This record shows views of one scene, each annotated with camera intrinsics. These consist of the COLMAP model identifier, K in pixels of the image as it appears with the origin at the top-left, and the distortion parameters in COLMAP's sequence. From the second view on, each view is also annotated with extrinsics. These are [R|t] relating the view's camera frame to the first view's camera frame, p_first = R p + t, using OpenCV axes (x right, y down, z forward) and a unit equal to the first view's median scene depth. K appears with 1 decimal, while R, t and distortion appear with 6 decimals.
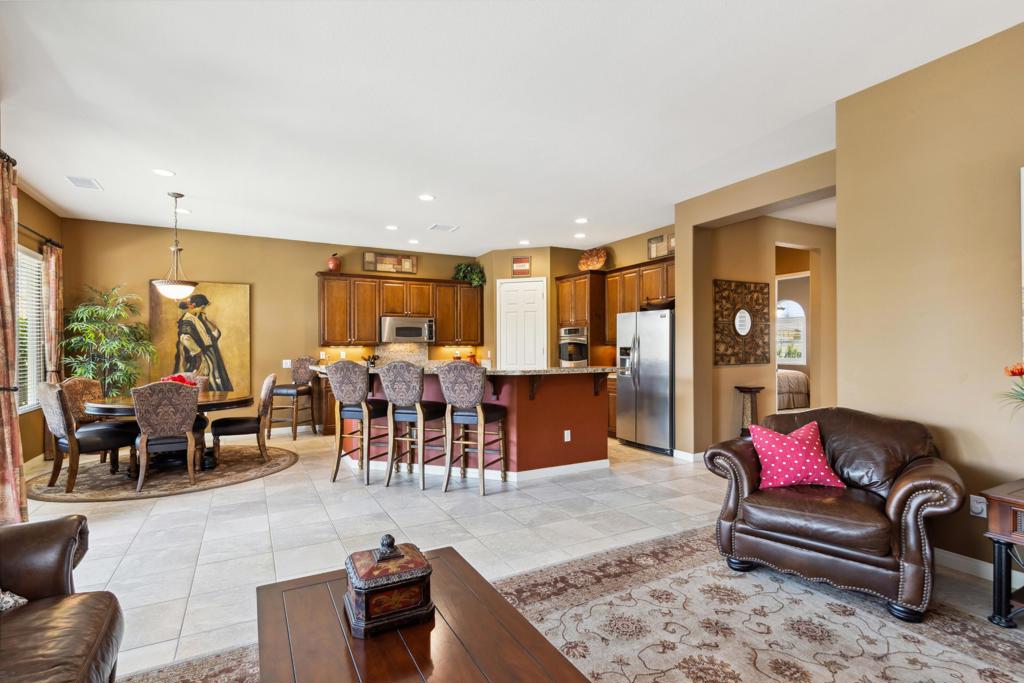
lens RADIAL K [[489.0, 0, 509.4], [0, 489.0, 348.2], [0, 0, 1]] dist [0.003729, 0.000339]
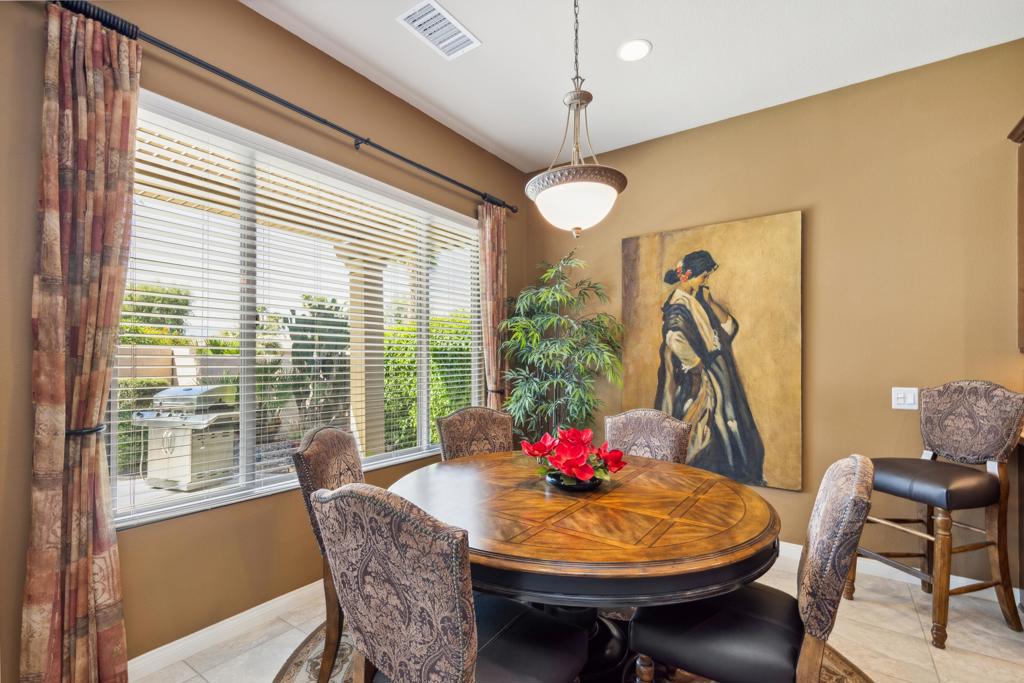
lens RADIAL K [[459.9, 0, 505.7], [0, 459.9, 356.0], [0, 0, 1]] dist [-0.000083, -0.000132]
pose [[0.443365, -0.001660, -0.896340, -0.298171], [-0.002960, 0.999990, -0.003316, 0.000993], [0.896336, 0.004123, 0.443356, 0.617997]]
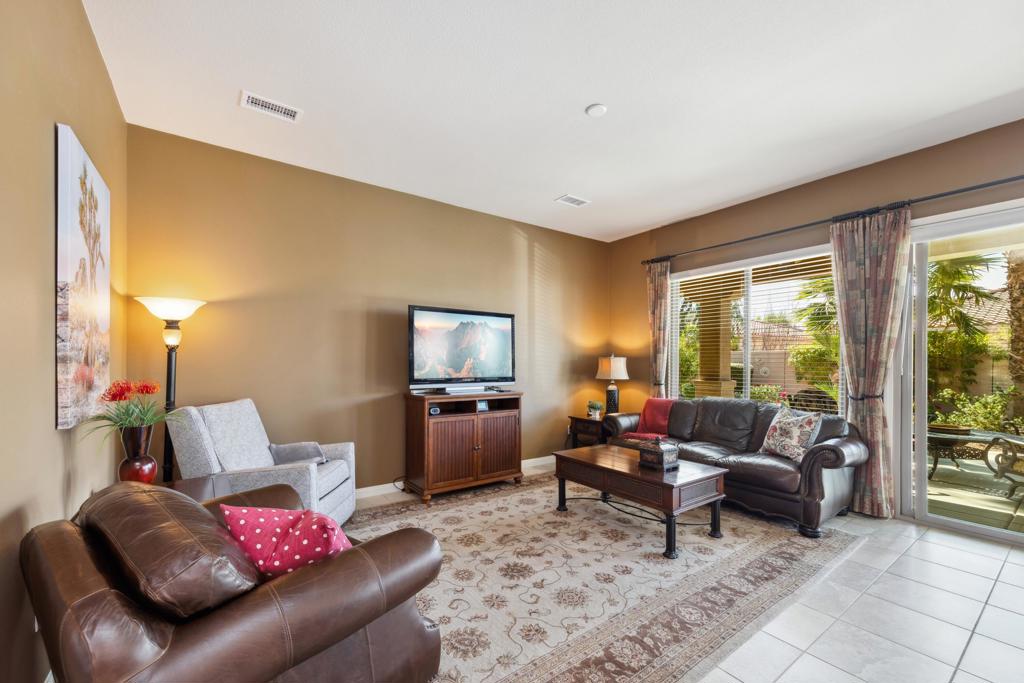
lens RADIAL K [[413.4, 0, 514.7], [0, 413.4, 362.6], [0, 0, 1]] dist [0.008579, -0.000042]
pose [[-0.990748, 0.000764, -0.135709, 0.166146], [0.000601, 0.999999, 0.001241, -0.000429], [0.135710, 0.001148, -0.990748, 0.647378]]
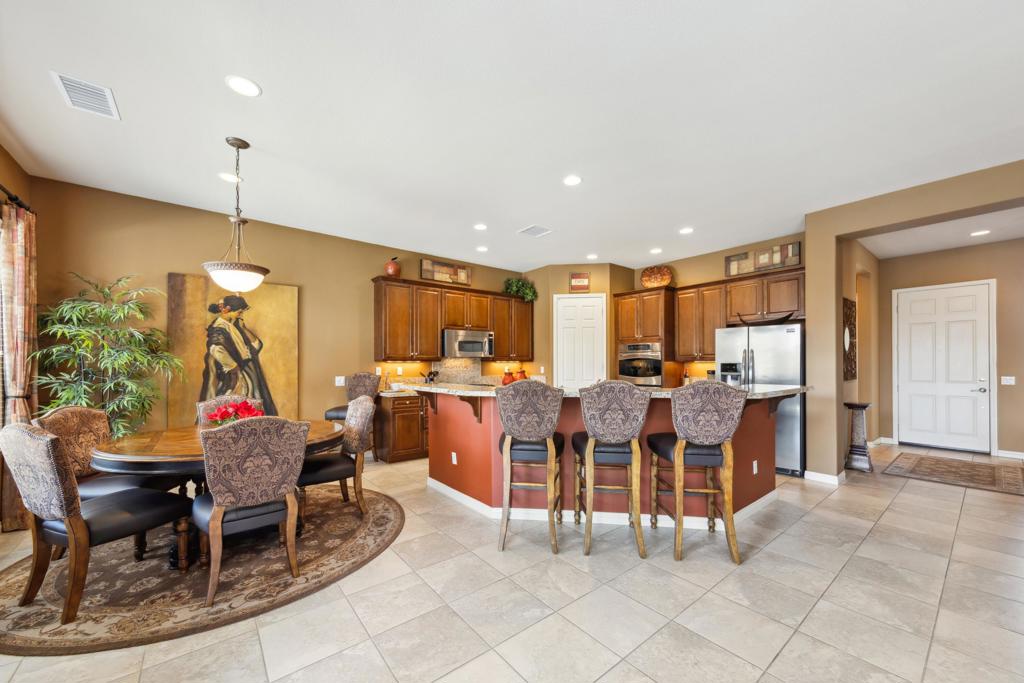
lens RADIAL K [[385.1, 0, 507.9], [0, 385.1, 362.1], [0, 0, 1]] dist [0.005242, 0.000096]
pose [[0.983802, 0.004098, 0.179212, -0.312091], [-0.003249, 0.999982, -0.005034, 0.000707], [-0.179229, 0.004371, 0.983798, 0.304199]]
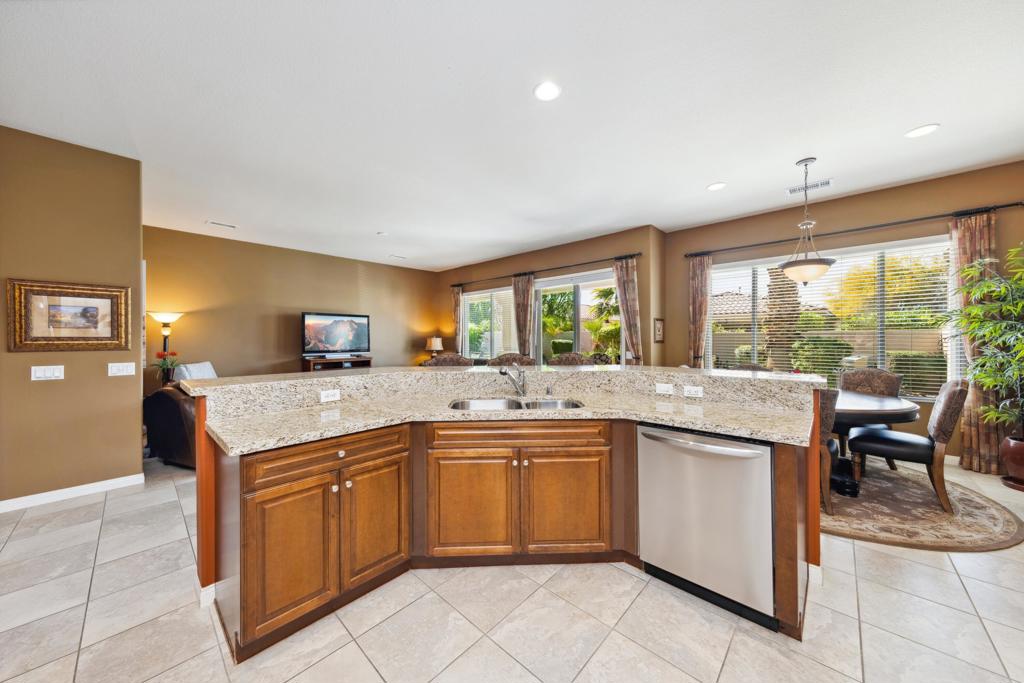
lens RADIAL K [[347.5, 0, 512.0], [0, 347.5, 341.5], [0, 0, 1]] dist [0.013902, -0.000022]
pose [[-0.943969, 0.011917, -0.329818, 0.017997], [0.009816, 0.999920, 0.008036, -0.003681], [0.329887, 0.004348, -0.944010, 1.109037]]
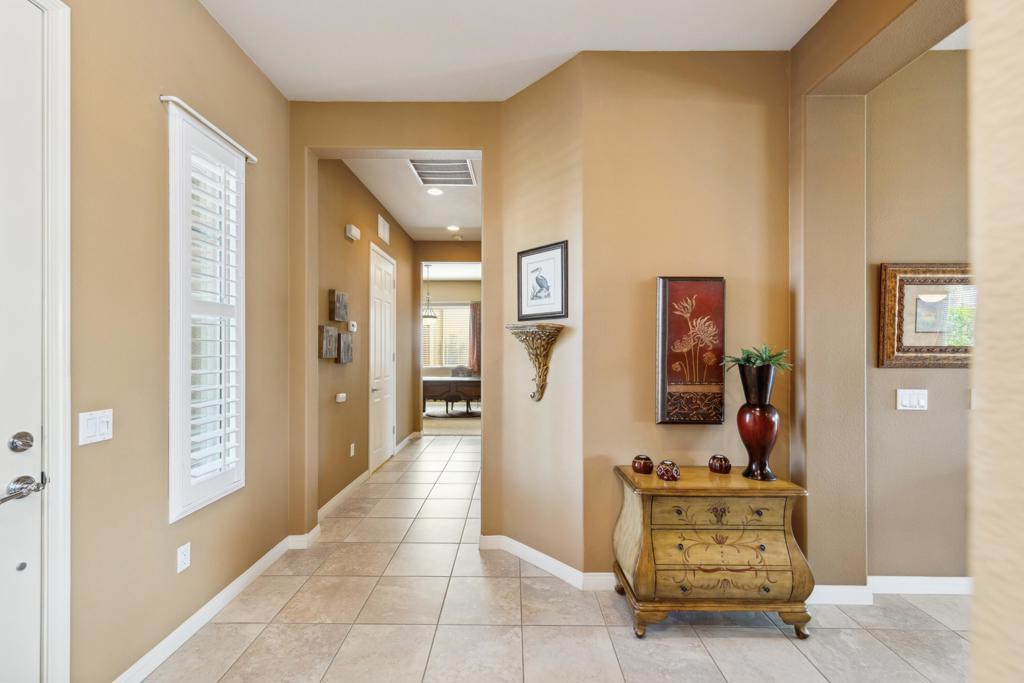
lens RADIAL K [[384.2, 0, 509.4], [0, 384.2, 354.3], [0, 0, 1]] dist [0.000940, 0.000001]
pose [[-0.878164, 0.003135, 0.478349, 0.532008], [0.002840, 0.999995, -0.001340, -0.005317], [-0.478351, 0.000182, -0.878169, 0.957518]]
